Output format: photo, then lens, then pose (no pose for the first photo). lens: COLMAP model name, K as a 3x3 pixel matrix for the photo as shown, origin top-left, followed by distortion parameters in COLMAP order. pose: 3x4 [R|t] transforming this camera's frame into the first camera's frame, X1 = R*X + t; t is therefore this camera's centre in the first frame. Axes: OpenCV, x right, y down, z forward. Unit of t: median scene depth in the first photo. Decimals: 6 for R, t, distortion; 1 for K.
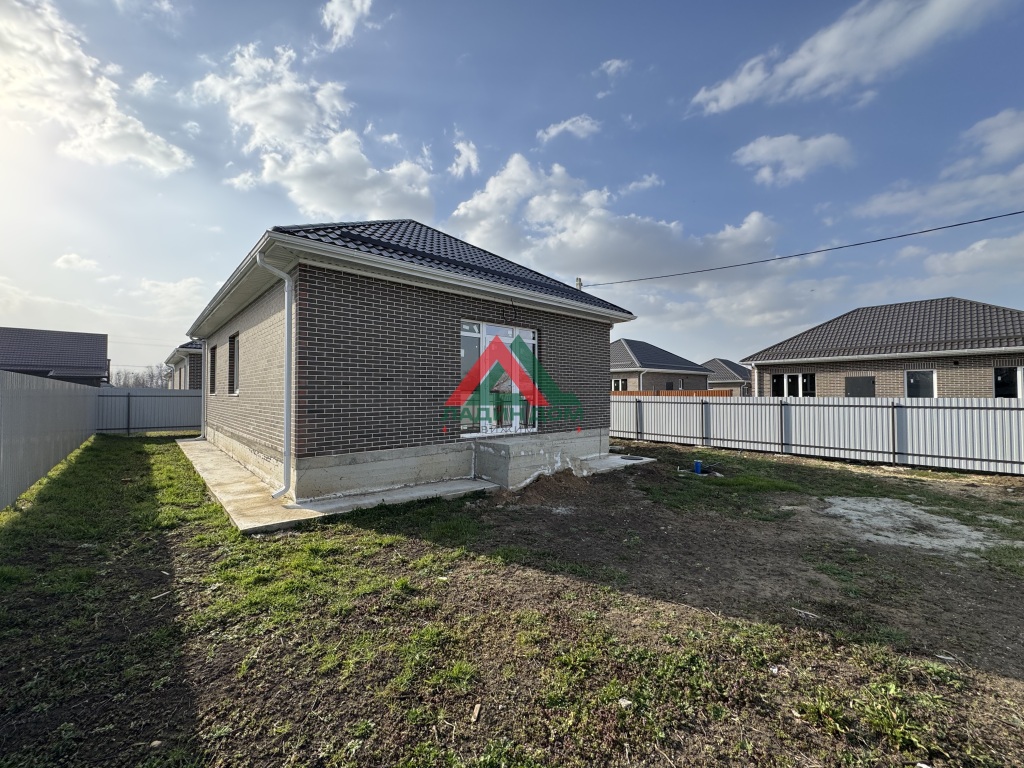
lens RADIAL K [[409.5, 0, 512.0], [0, 409.5, 384.0], [0, 0, 1]] dist [0.014613, 0.000261]
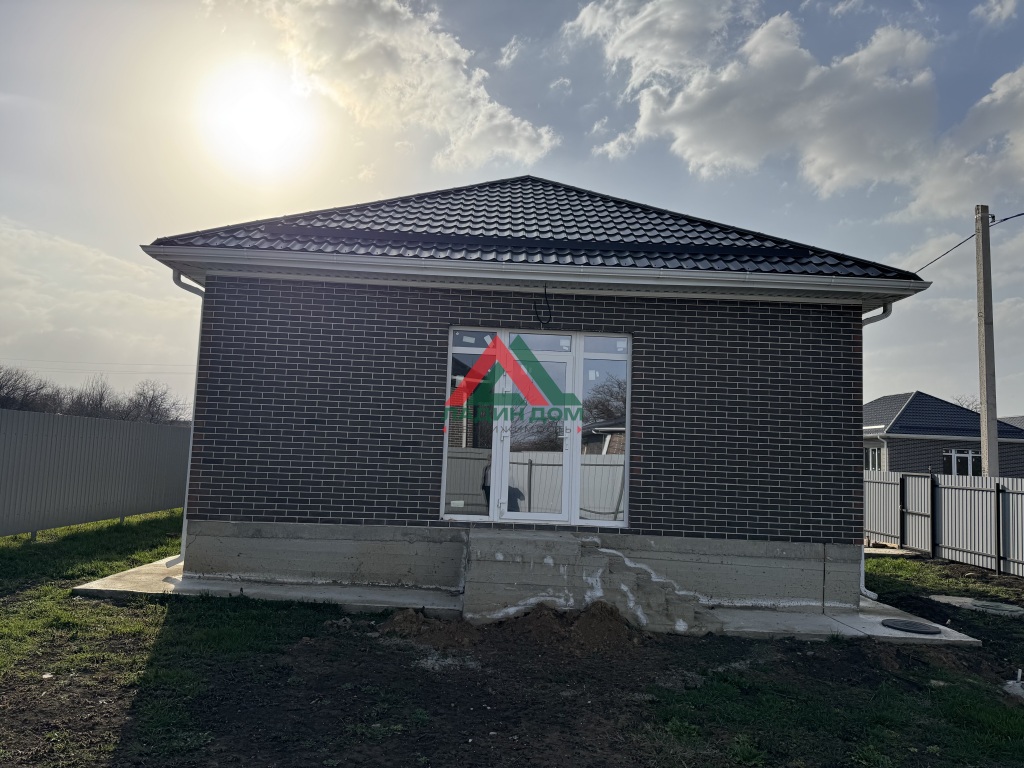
lens RADIAL K [[723.5, 0, 512.0], [0, 723.5, 384.0], [0, 0, 1]] dist [0.127822, -0.167489]
pose [[0.759989, -0.028950, -0.649291, 0.707940], [-0.025936, 0.996861, -0.074806, 0.008242], [0.649419, 0.073692, 0.756852, 0.249329]]
